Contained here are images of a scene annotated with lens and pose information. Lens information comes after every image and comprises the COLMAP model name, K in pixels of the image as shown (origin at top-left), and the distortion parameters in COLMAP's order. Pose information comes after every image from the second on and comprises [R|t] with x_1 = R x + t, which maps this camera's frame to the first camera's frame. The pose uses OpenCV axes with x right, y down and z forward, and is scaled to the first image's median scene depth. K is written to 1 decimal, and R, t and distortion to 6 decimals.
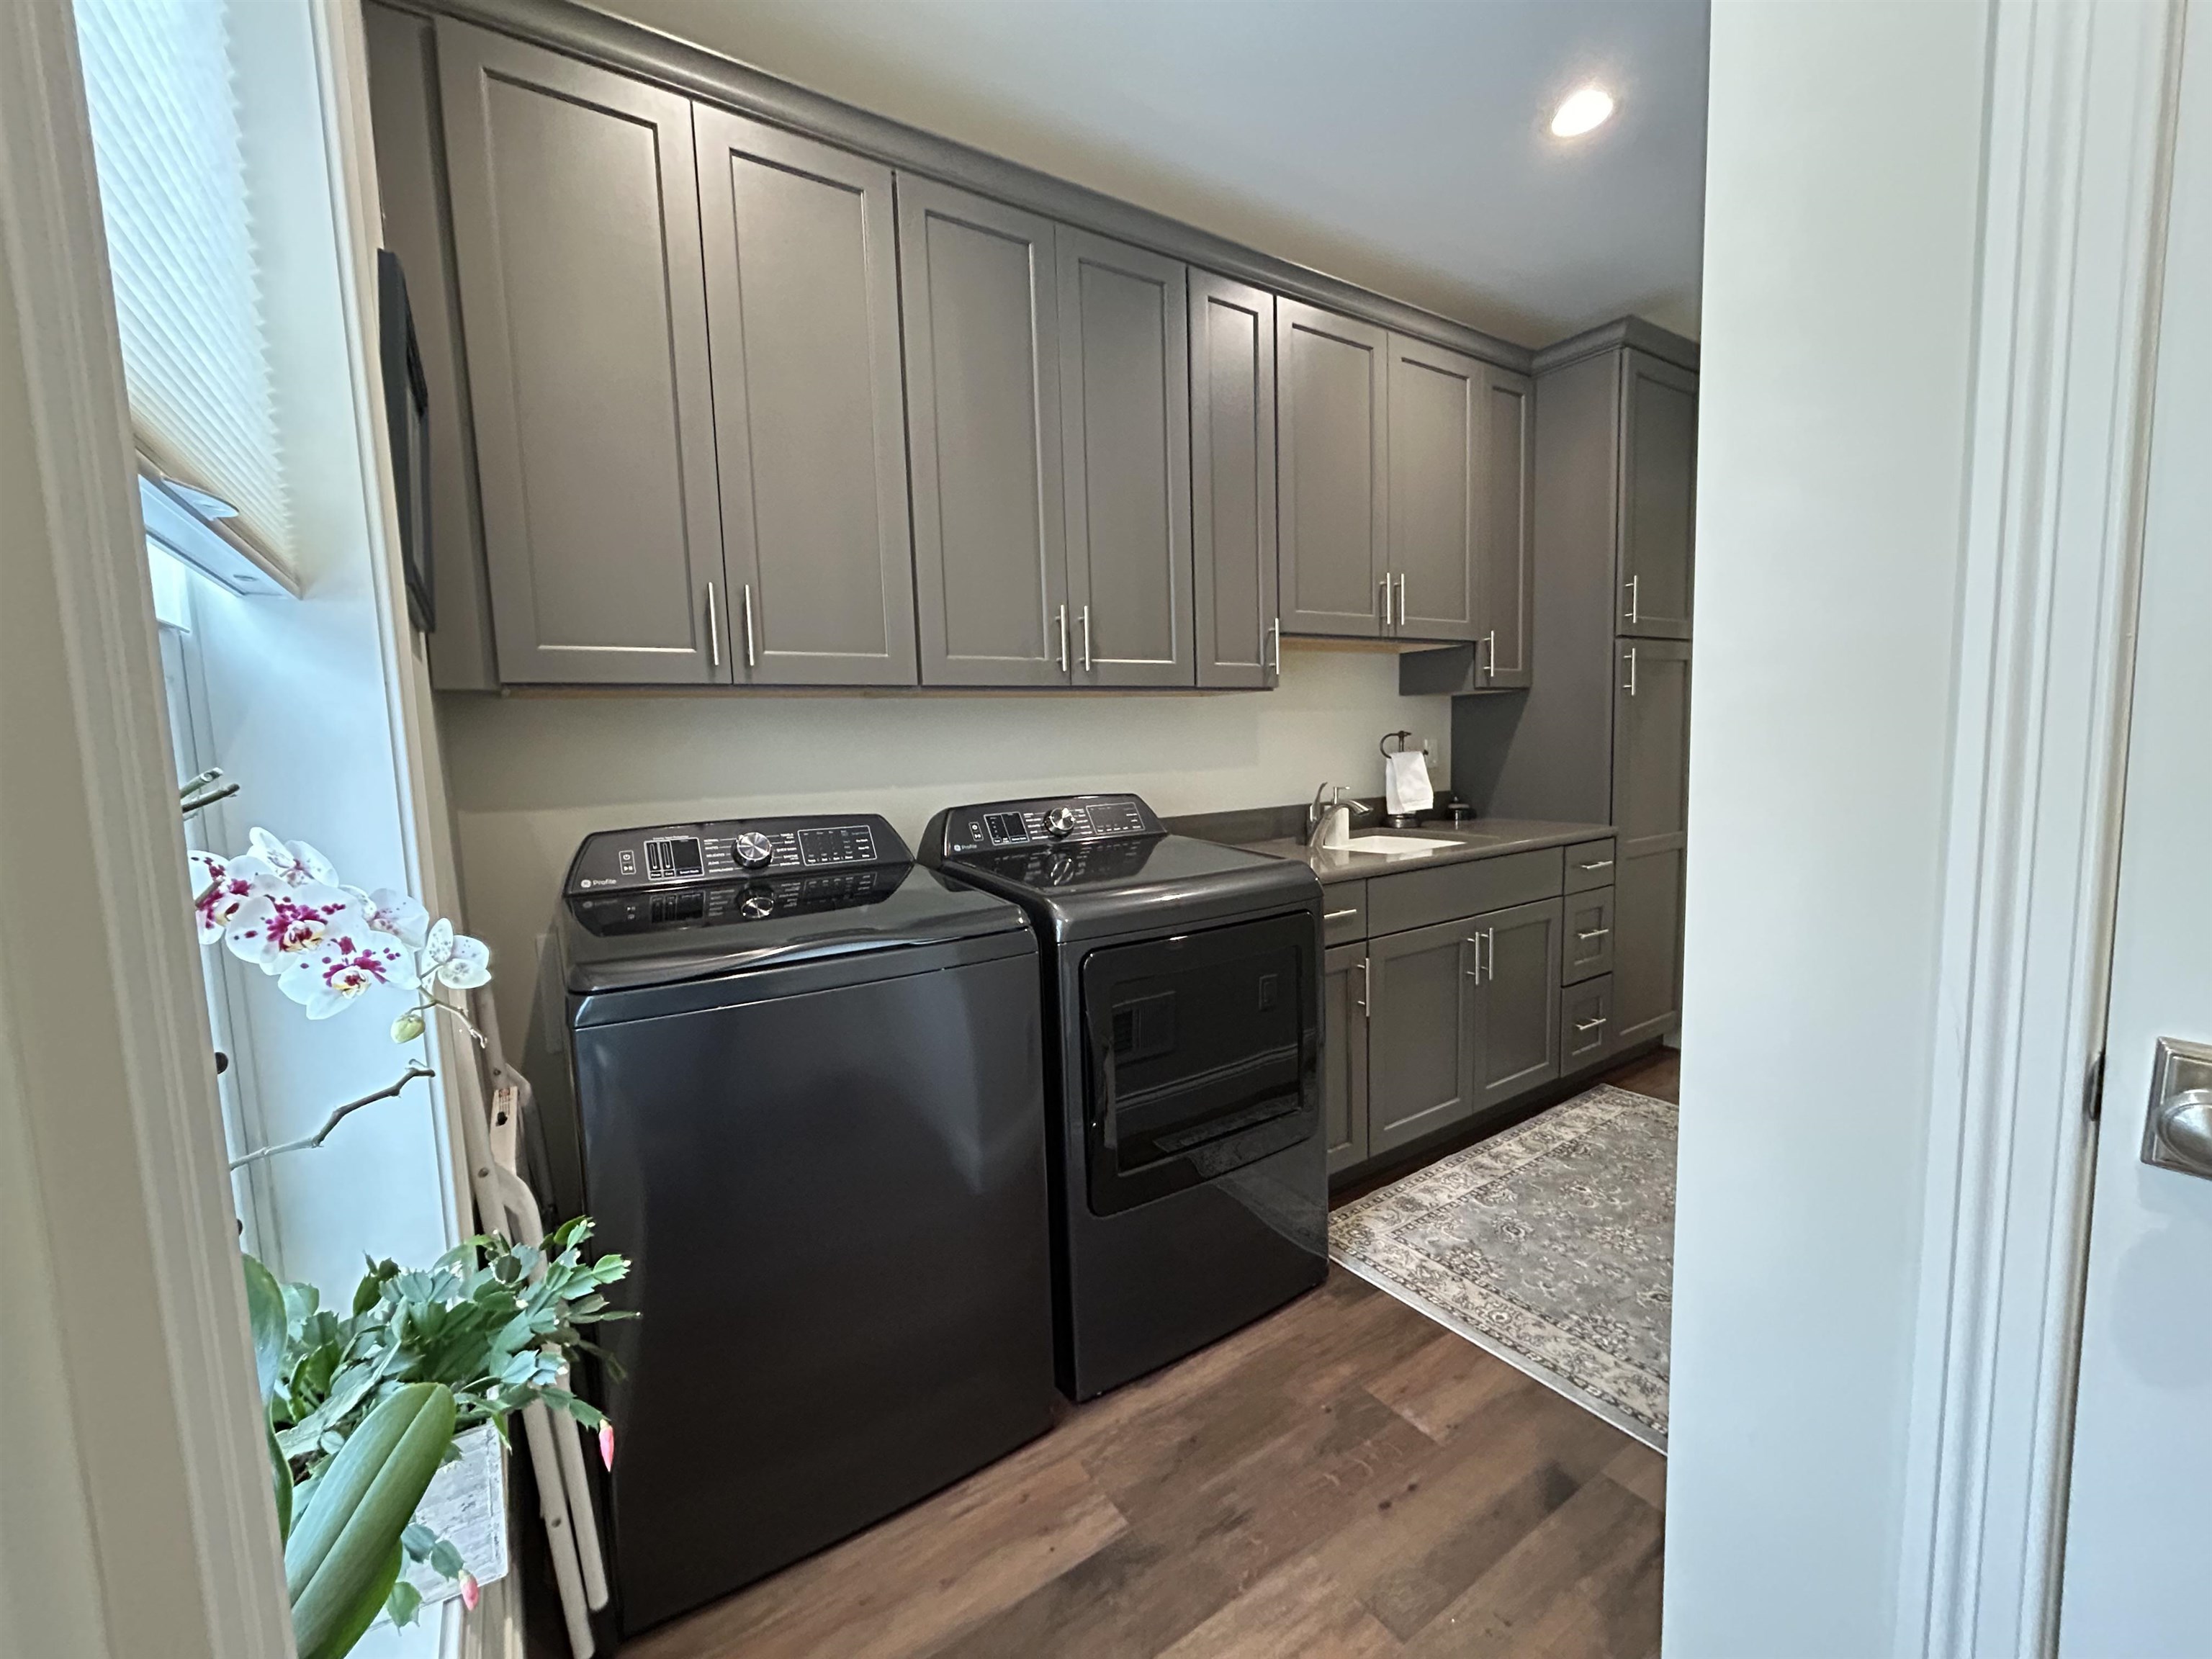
lens RADIAL K [[891.7, 0, 1106.0], [0, 891.7, 829.5], [0, 0, 1]] dist [0.002299, 0.000341]
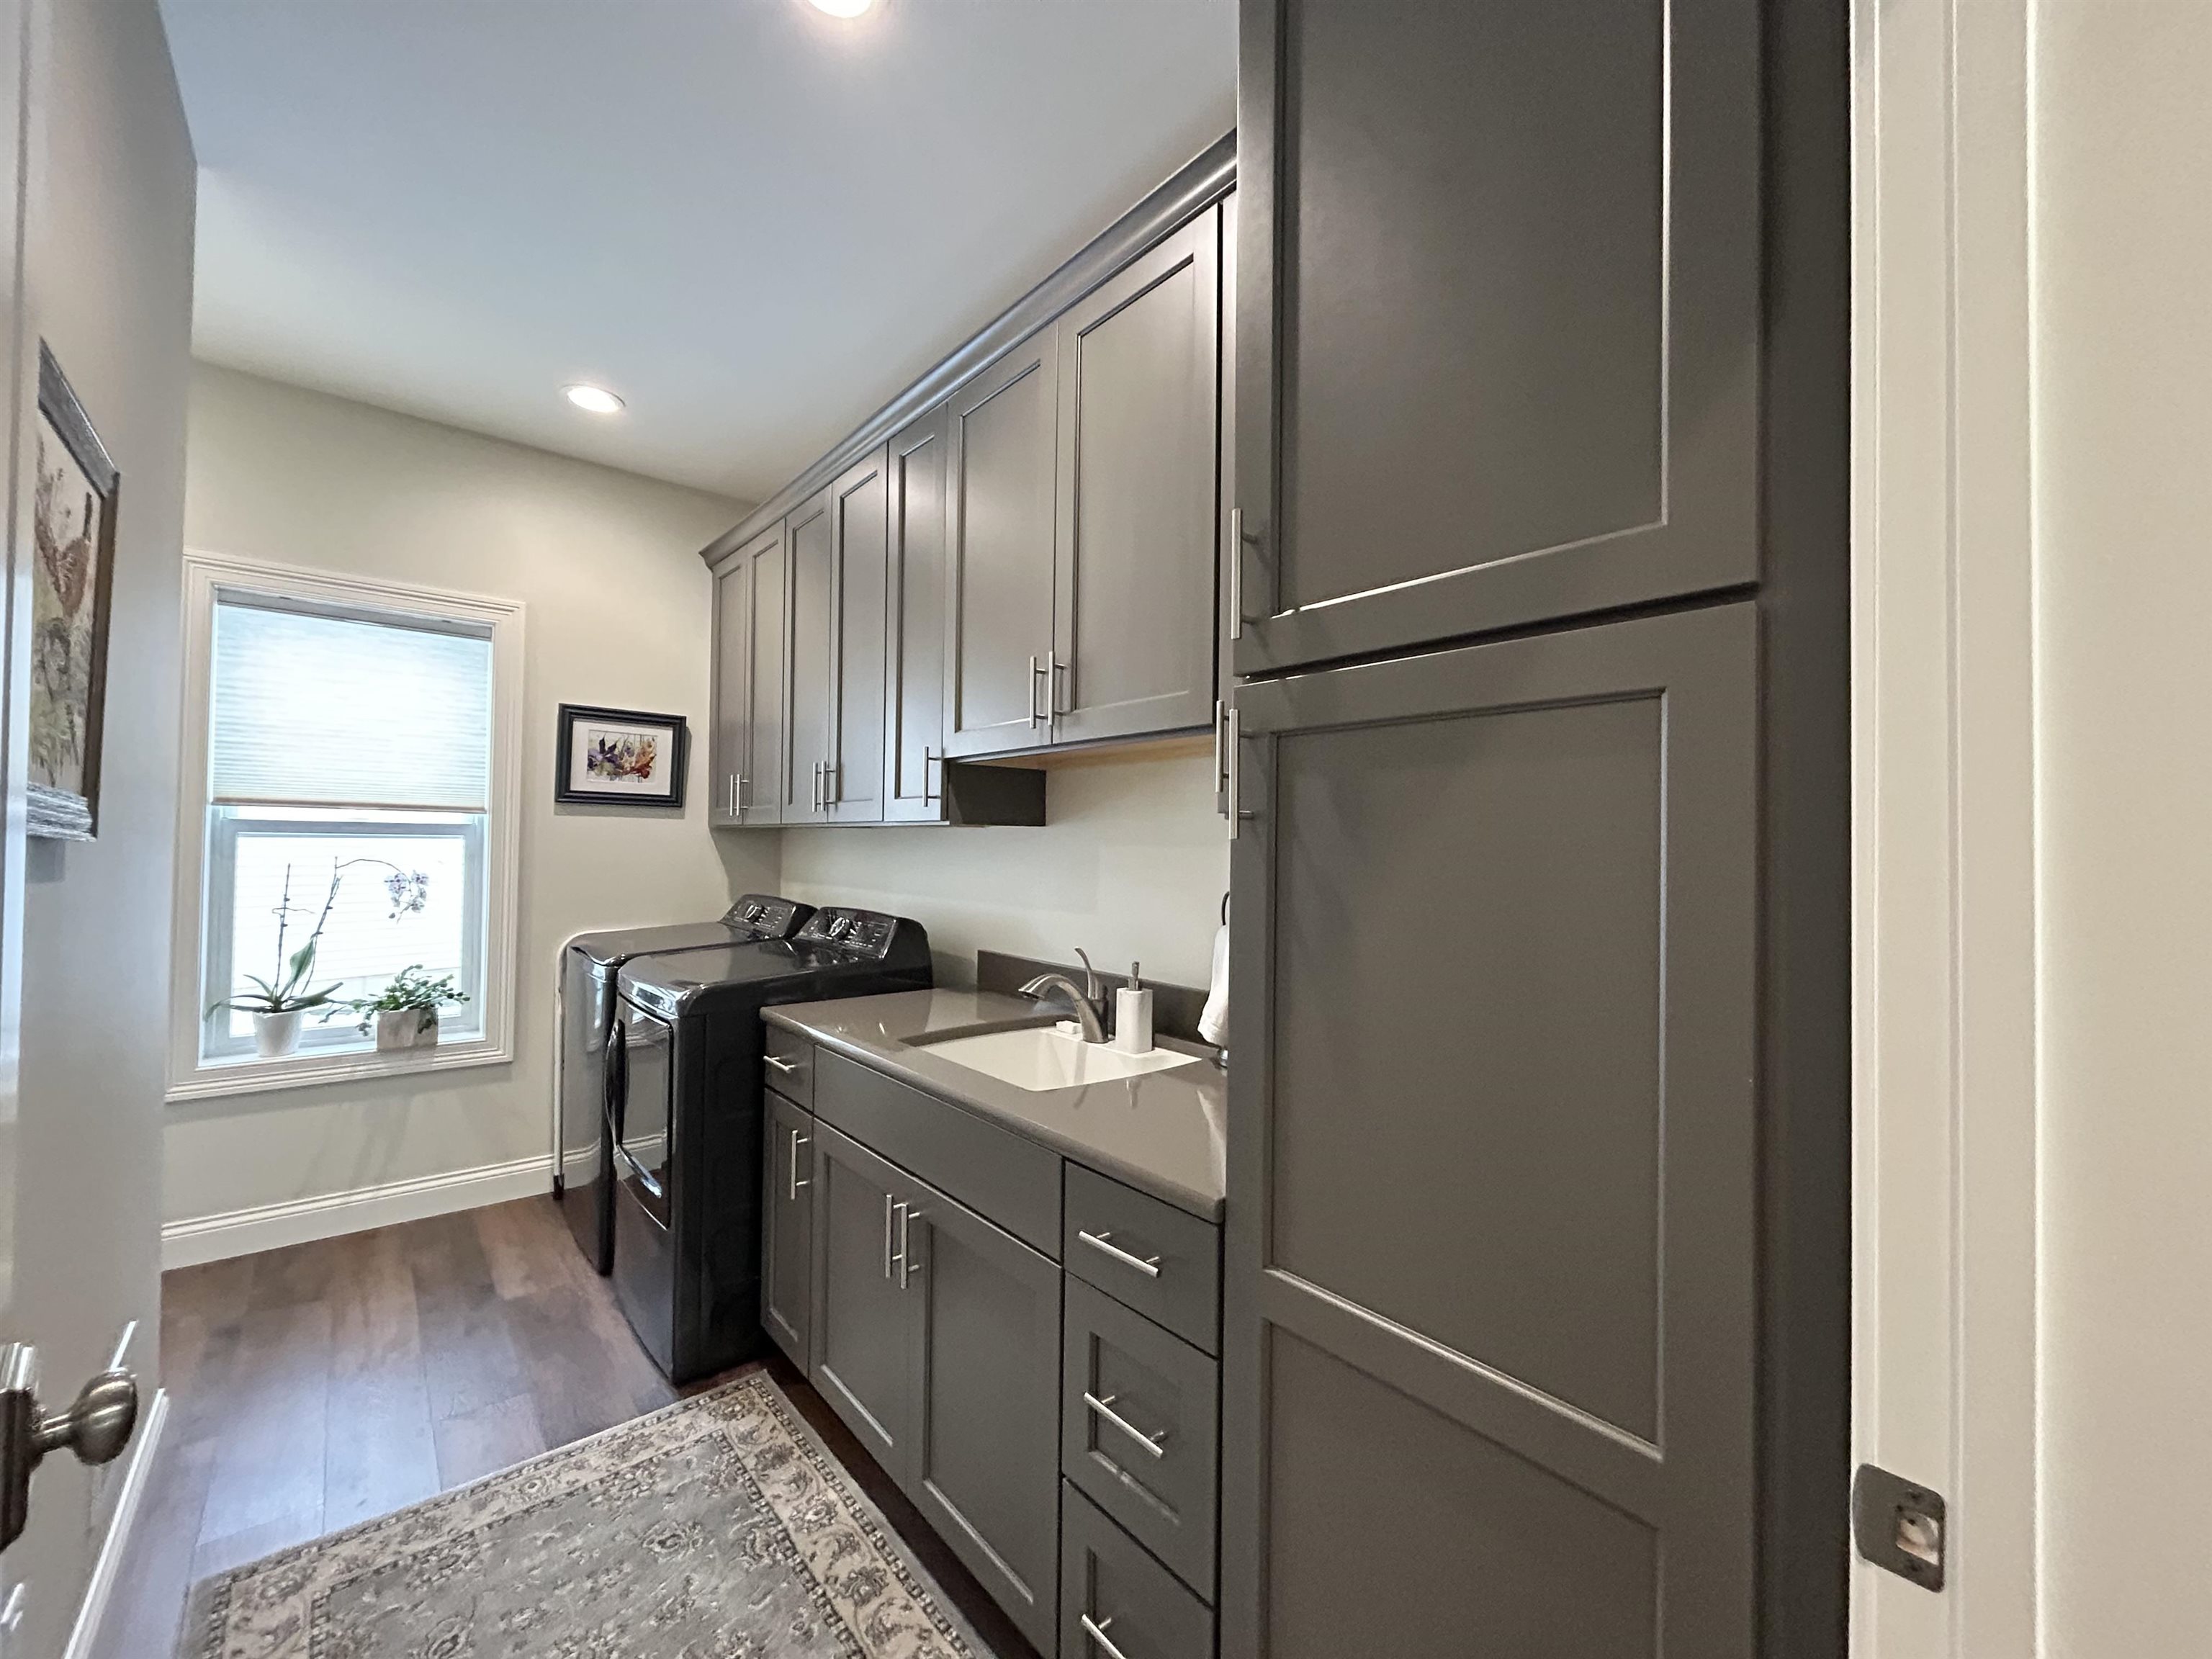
lens RADIAL K [[891.0, 0, 1105.5], [0, 891.0, 824.3], [0, 0, 1]] dist [0.001484, -0.000120]
pose [[0.120163, 0.021543, -0.992520, 1.592906], [-0.111867, 0.993691, 0.008025, -0.261632], [0.986431, 0.110066, 0.121815, 1.547030]]
